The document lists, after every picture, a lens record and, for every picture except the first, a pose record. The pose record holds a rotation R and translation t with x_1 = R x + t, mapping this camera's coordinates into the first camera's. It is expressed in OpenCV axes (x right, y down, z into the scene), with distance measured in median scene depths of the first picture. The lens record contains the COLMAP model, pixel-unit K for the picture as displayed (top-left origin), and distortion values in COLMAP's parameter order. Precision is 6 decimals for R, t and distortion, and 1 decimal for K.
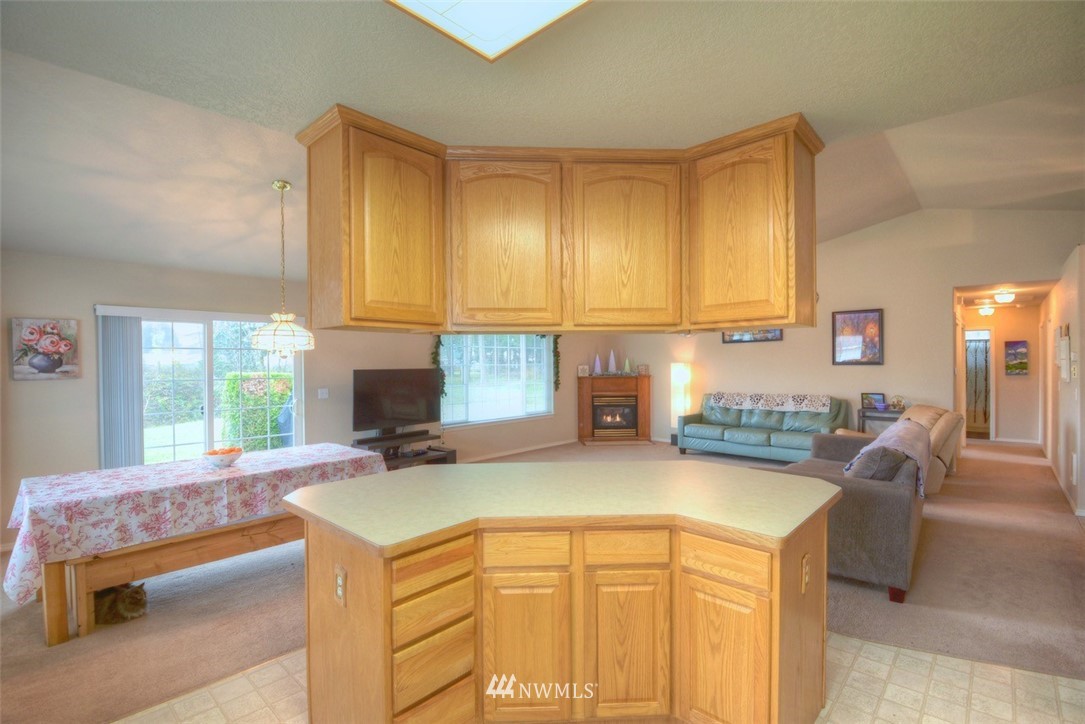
lens RADIAL K [[490.2, 0, 542.5], [0, 490.2, 362.0], [0, 0, 1]] dist [0.000321, 0.000006]
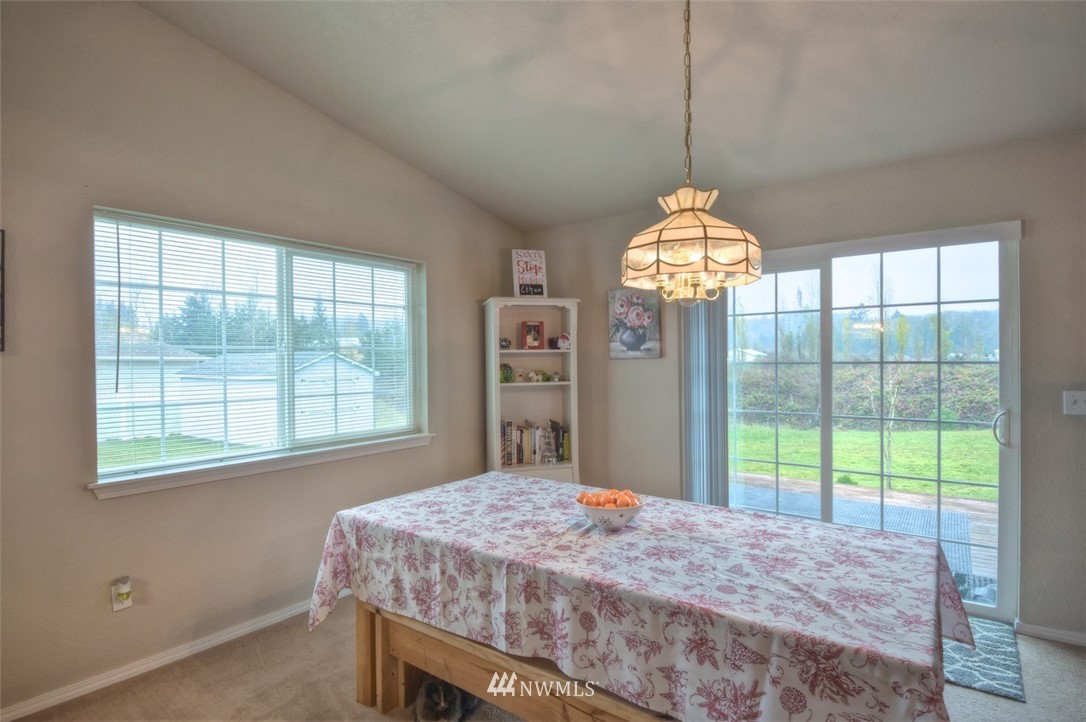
lens RADIAL K [[546.0, 0, 543.0], [0, 546.0, 361.0], [0, 0, 1]] dist [-0.001168, -0.000471]
pose [[0.119172, 0.008526, -0.992837, -0.105685], [0.013125, 0.999862, 0.010162, 0.036284], [0.992787, -0.014241, 0.119043, 0.931639]]
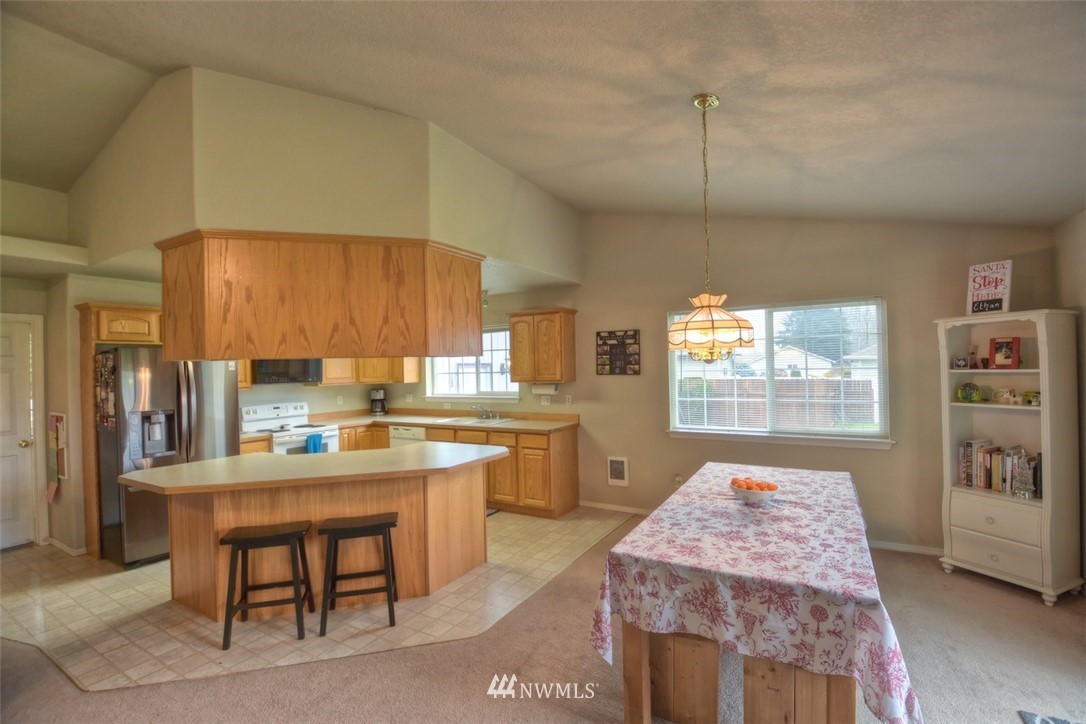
lens RADIAL K [[479.9, 0, 555.1], [0, 479.9, 365.1], [0, 0, 1]] dist [0.025250, -0.028608]
pose [[-0.971182, 0.031223, -0.236285, -0.186665], [0.033343, 0.999432, -0.004981, -0.006383], [0.235995, -0.012716, -0.971671, 1.721567]]
